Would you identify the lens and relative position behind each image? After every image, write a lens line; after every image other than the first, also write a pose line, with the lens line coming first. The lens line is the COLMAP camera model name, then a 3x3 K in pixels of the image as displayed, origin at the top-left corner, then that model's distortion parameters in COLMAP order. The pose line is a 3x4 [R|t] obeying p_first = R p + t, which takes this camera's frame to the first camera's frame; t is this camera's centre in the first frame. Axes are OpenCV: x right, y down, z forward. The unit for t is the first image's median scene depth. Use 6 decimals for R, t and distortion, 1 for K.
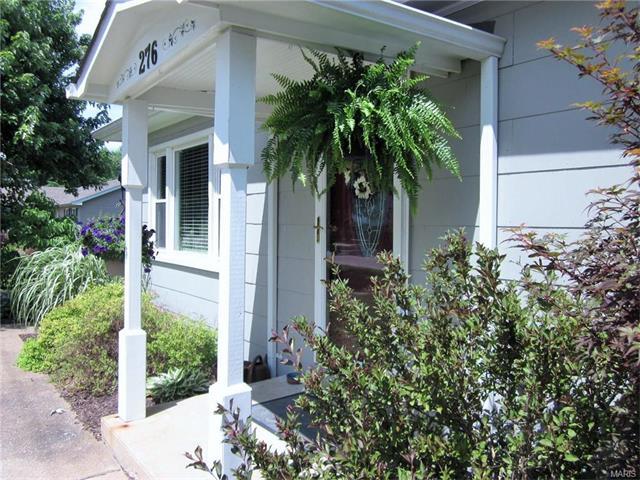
lens RADIAL K [[520.6, 0, 320.0], [0, 520.6, 240.0], [0, 0, 1]] dist [-0.003201, -0.010354]
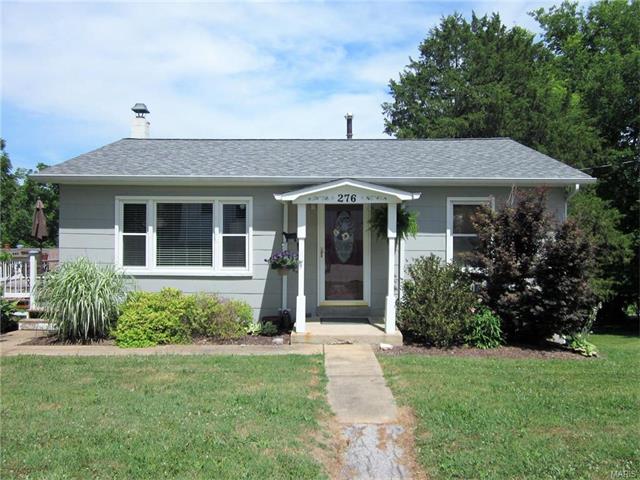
lens RADIAL K [[520.6, 0, 320.0], [0, 520.6, 240.0], [0, 0, 1]] dist [-0.003201, -0.010354]
pose [[0.610779, -0.012635, 0.791700, -1.645117], [0.026806, 0.999629, -0.004727, -0.058617], [-0.791347, 0.024109, 0.610891, -0.415894]]
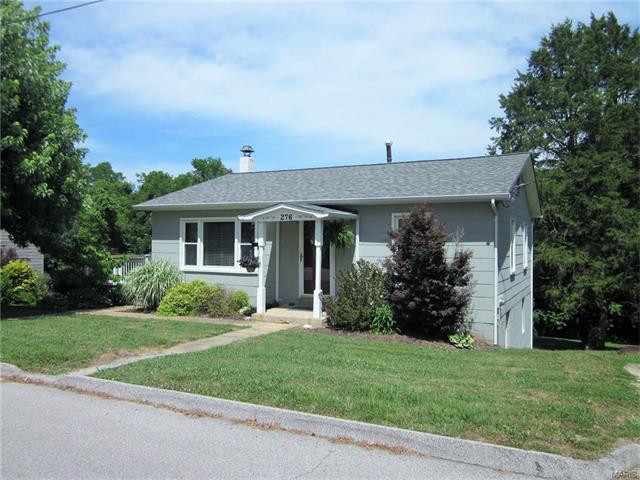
lens RADIAL K [[520.6, 0, 320.0], [0, 520.6, 240.0], [0, 0, 1]] dist [-0.003201, -0.010354]
pose [[0.895087, 0.003550, 0.445878, -1.132656], [0.014331, 0.999223, -0.036725, -0.008369], [-0.445661, 0.039262, 0.894340, -1.646427]]
